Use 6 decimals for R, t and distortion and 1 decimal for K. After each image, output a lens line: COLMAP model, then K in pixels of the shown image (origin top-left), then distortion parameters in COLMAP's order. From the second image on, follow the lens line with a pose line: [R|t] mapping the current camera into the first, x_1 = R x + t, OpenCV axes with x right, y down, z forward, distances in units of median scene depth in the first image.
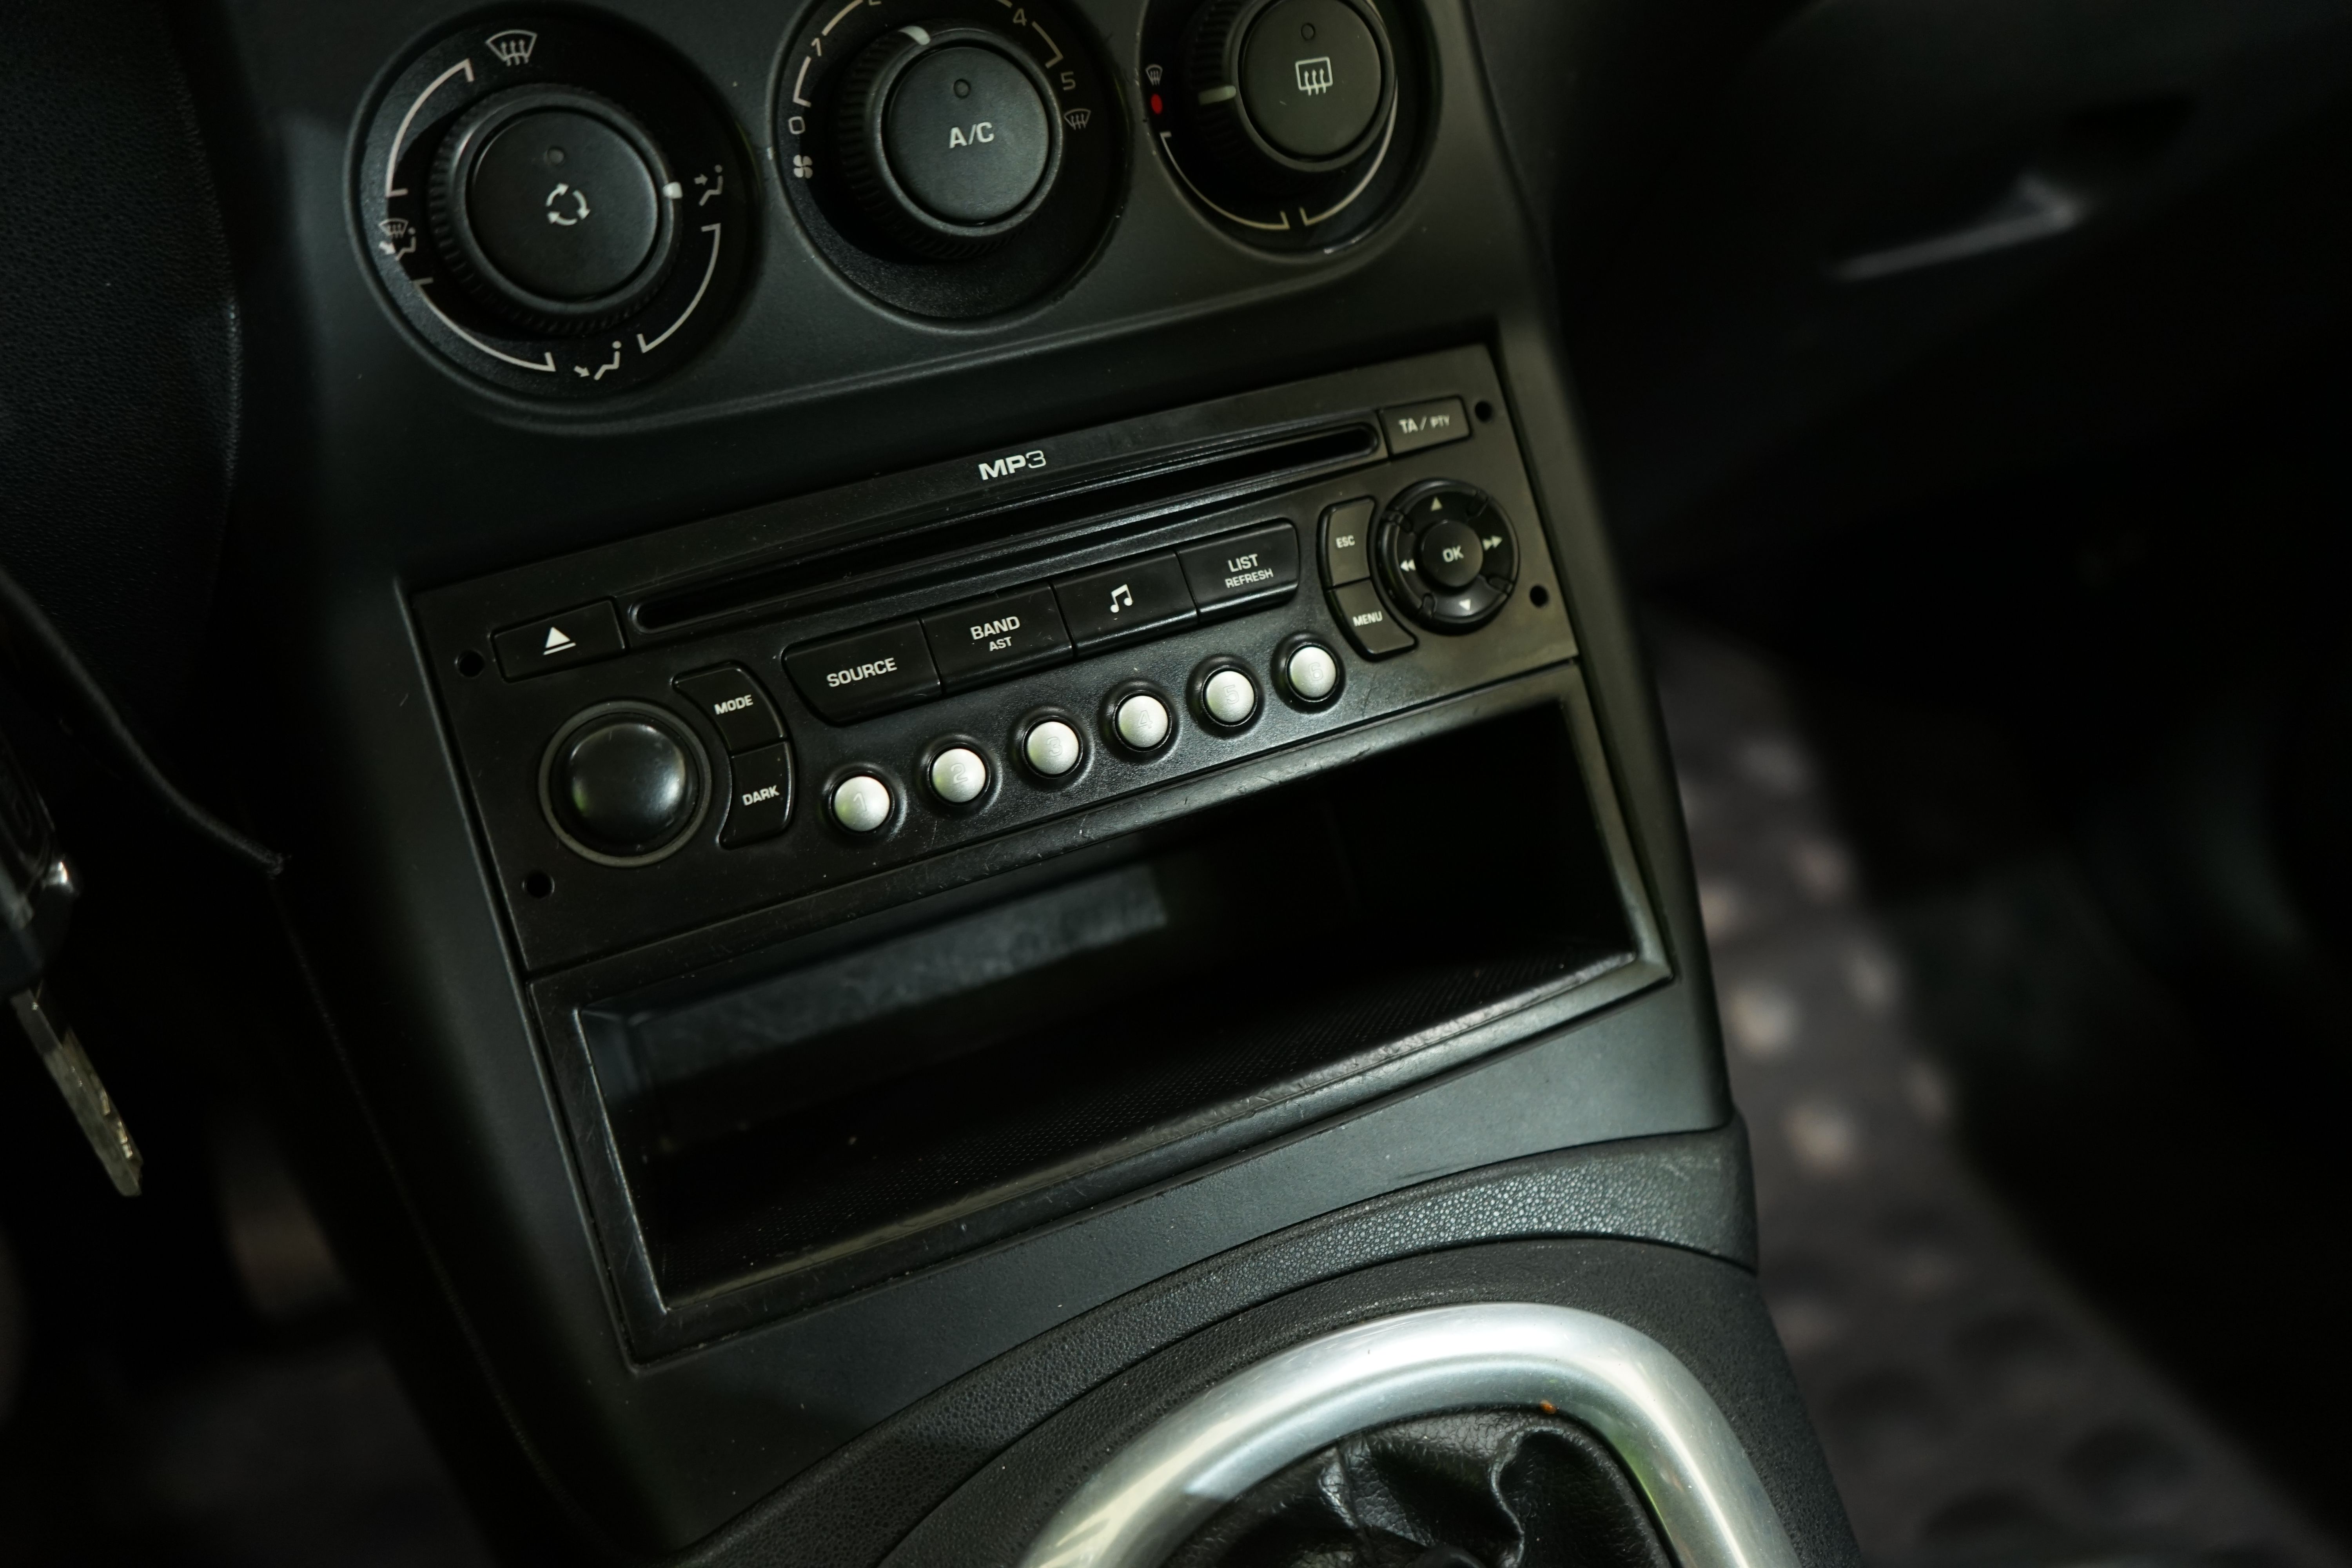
lens RADIAL K [[1884.7, 0, 1175.8], [0, 1884.7, 782.3], [0, 0, 1]] dist [0.001336, 0.005688]
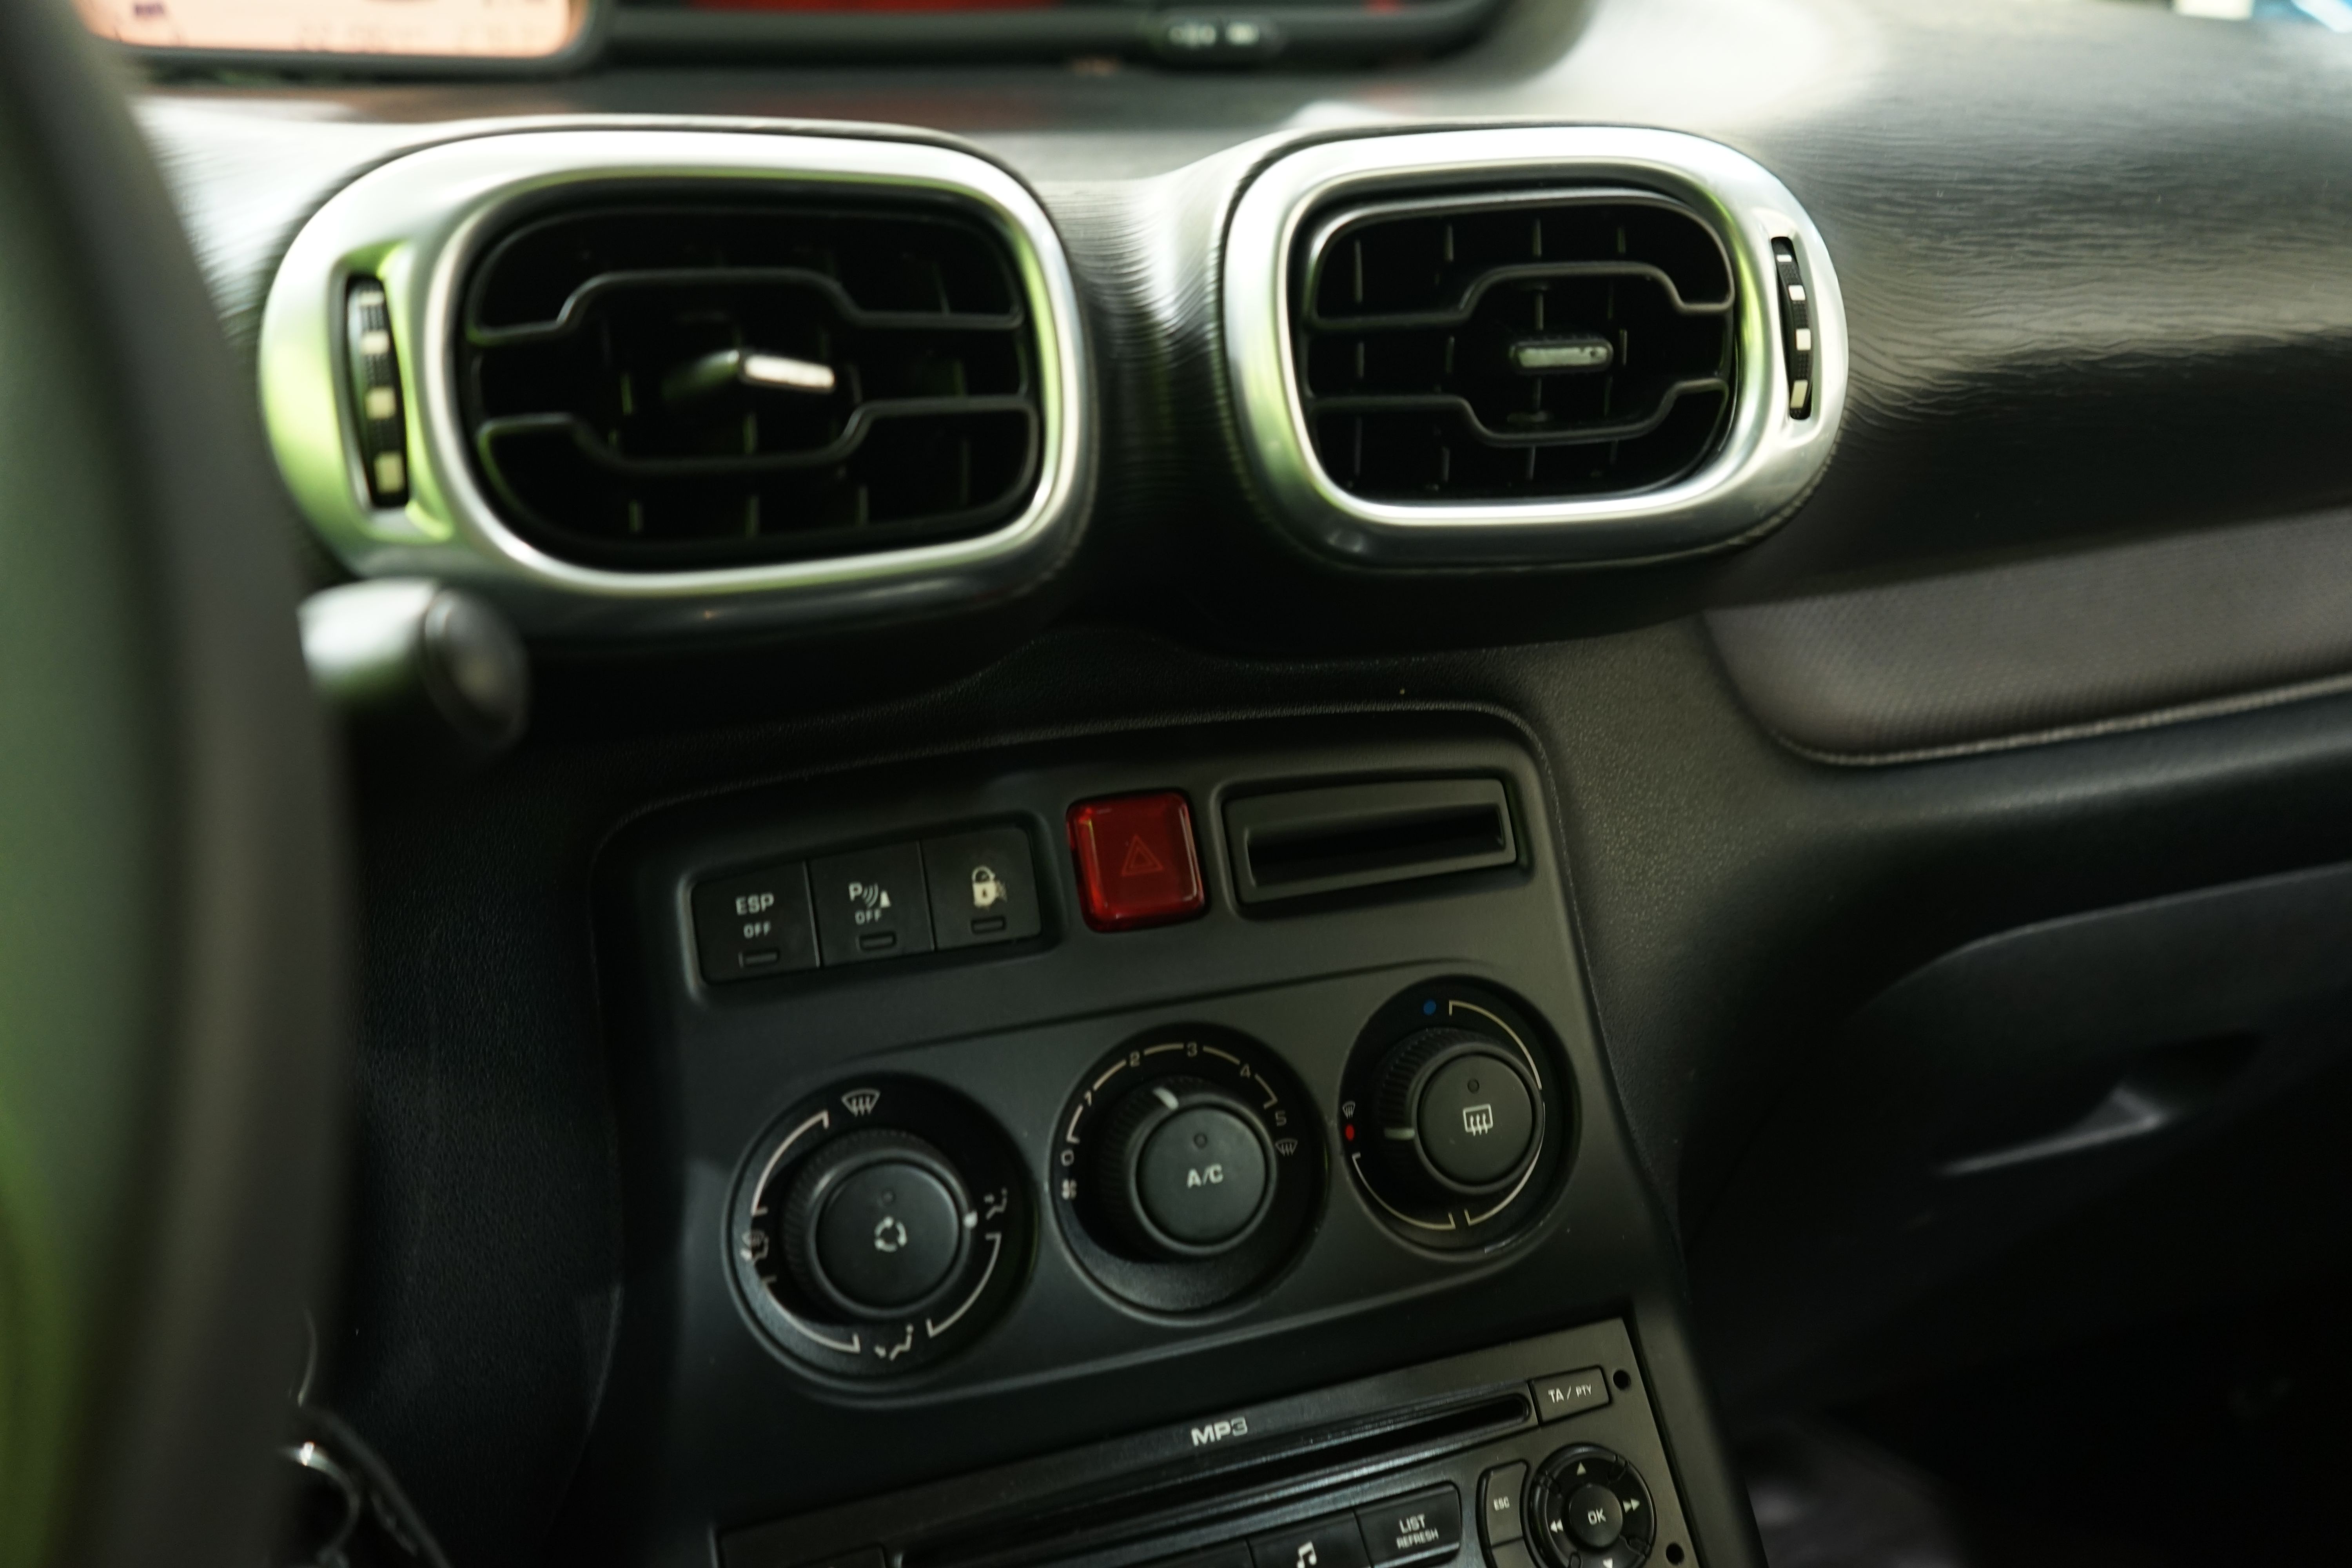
lens RADIAL K [[1884.7, 0, 1180.4], [0, 1884.7, 784.8], [0, 0, 1]] dist [0.001336, 0.005688]
pose [[0.996288, 0.035049, -0.078620, -0.032471], [-0.059031, 0.942939, -0.327691, -0.164282], [0.062649, 0.331115, 0.941508, -0.259513]]
